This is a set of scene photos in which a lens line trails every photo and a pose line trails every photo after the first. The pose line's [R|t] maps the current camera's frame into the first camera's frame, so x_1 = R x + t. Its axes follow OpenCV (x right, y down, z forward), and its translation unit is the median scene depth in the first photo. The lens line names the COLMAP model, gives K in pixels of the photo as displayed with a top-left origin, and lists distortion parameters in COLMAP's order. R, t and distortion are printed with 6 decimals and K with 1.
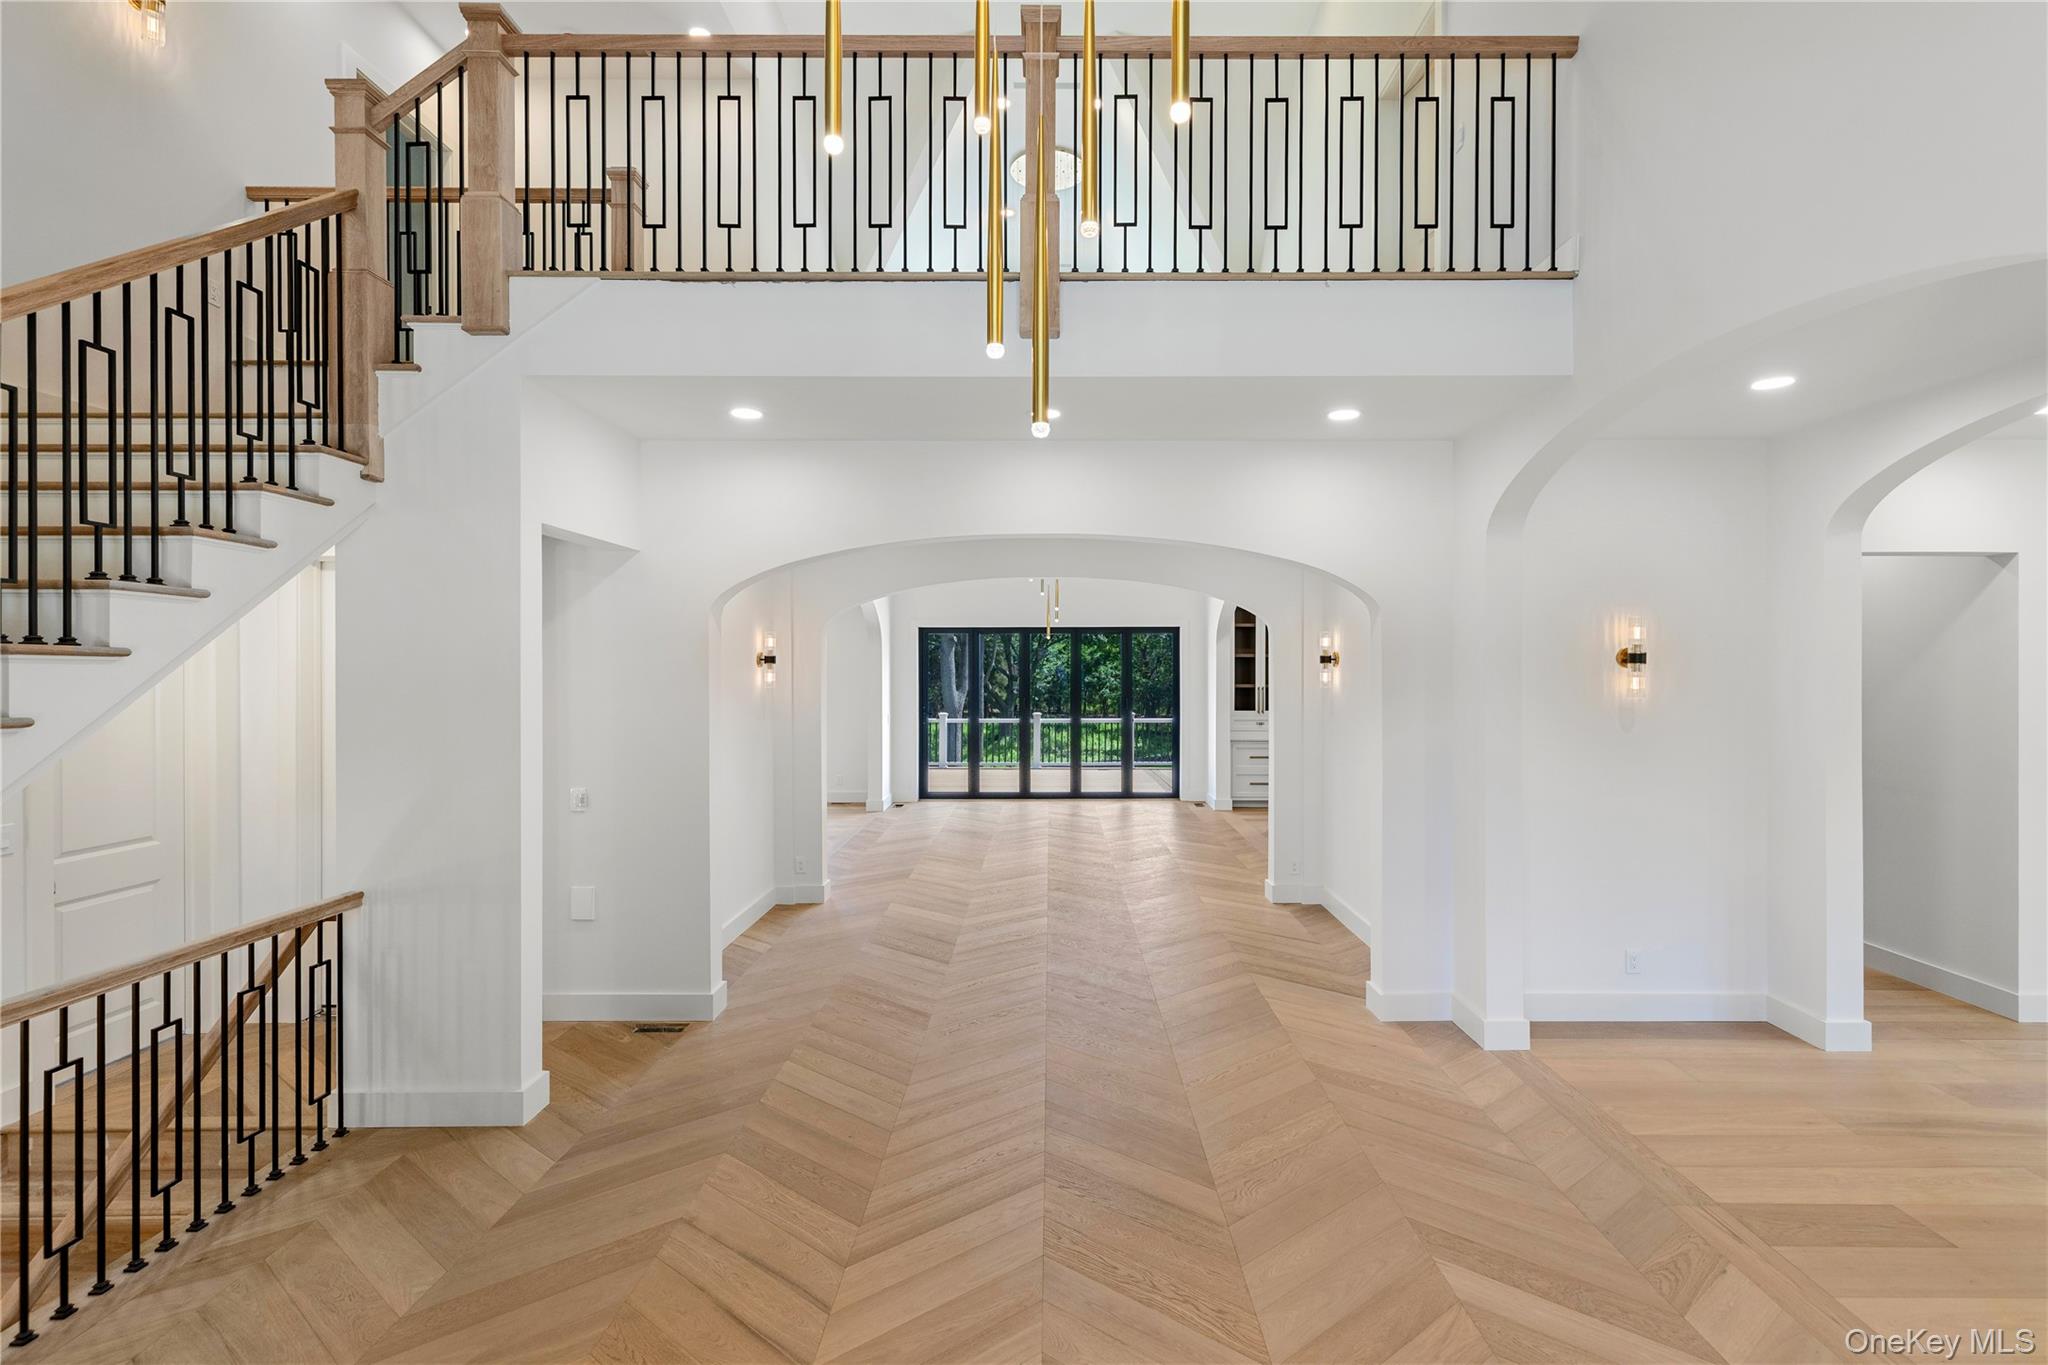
lens RADIAL K [[945.8, 0, 1028.5], [0, 945.8, 668.4], [0, 0, 1]] dist [0.002966, 0.000735]
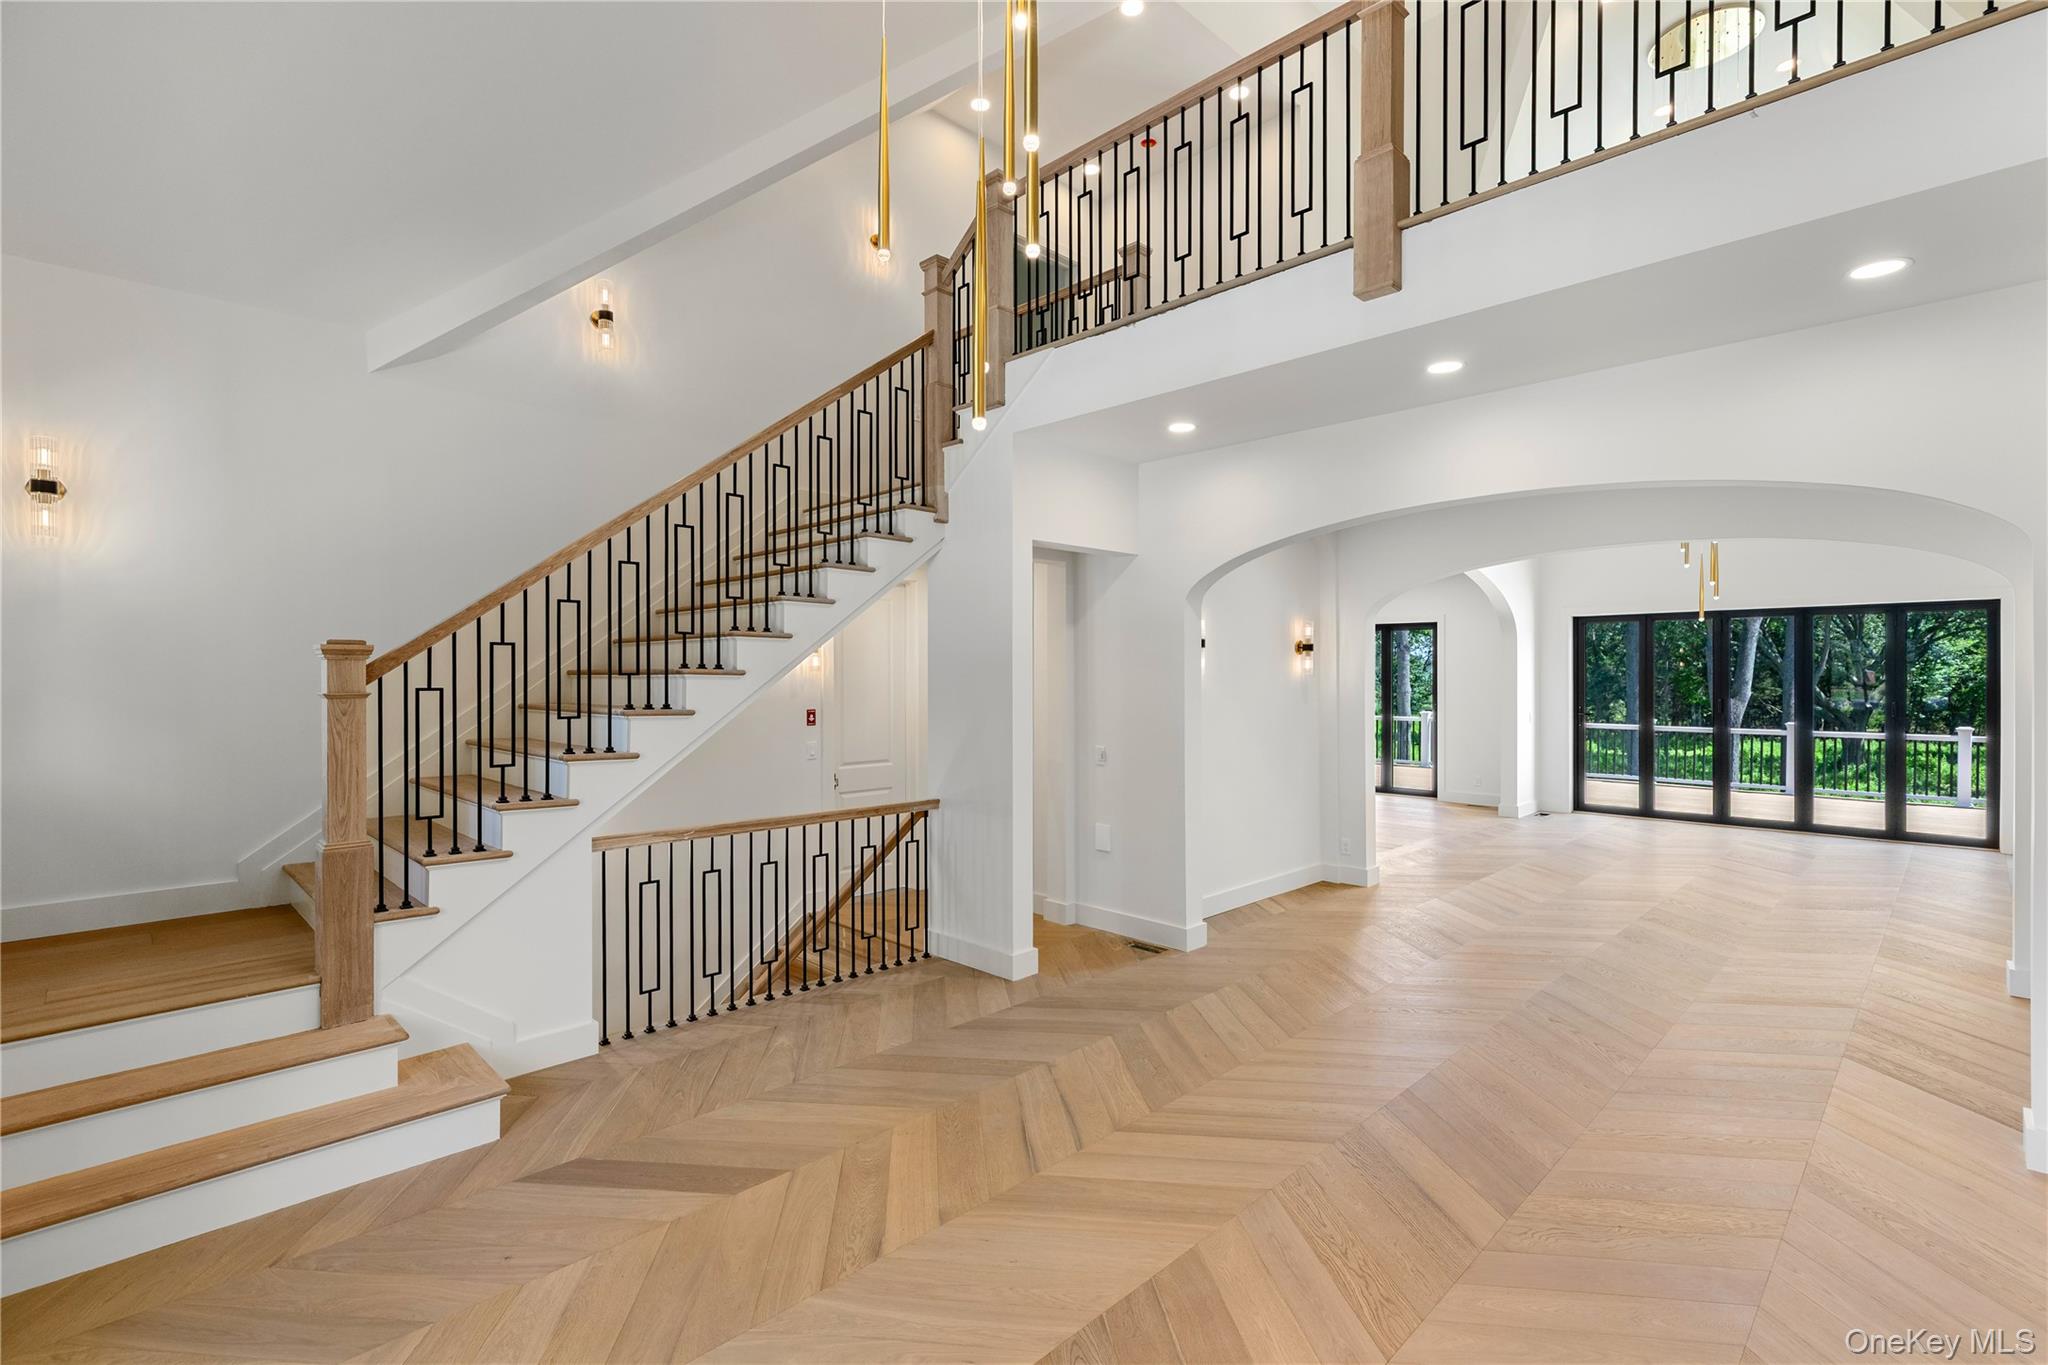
lens RADIAL K [[926.4, 0, 1024.0], [0, 926.4, 682.5], [0, 0, 1]] dist [-0.000787, -0.000053]
pose [[0.704701, 0.006420, -0.709475, 0.431142], [-0.002210, 0.999974, 0.006854, 0.041962], [0.709501, -0.003262, 0.704697, 0.068444]]
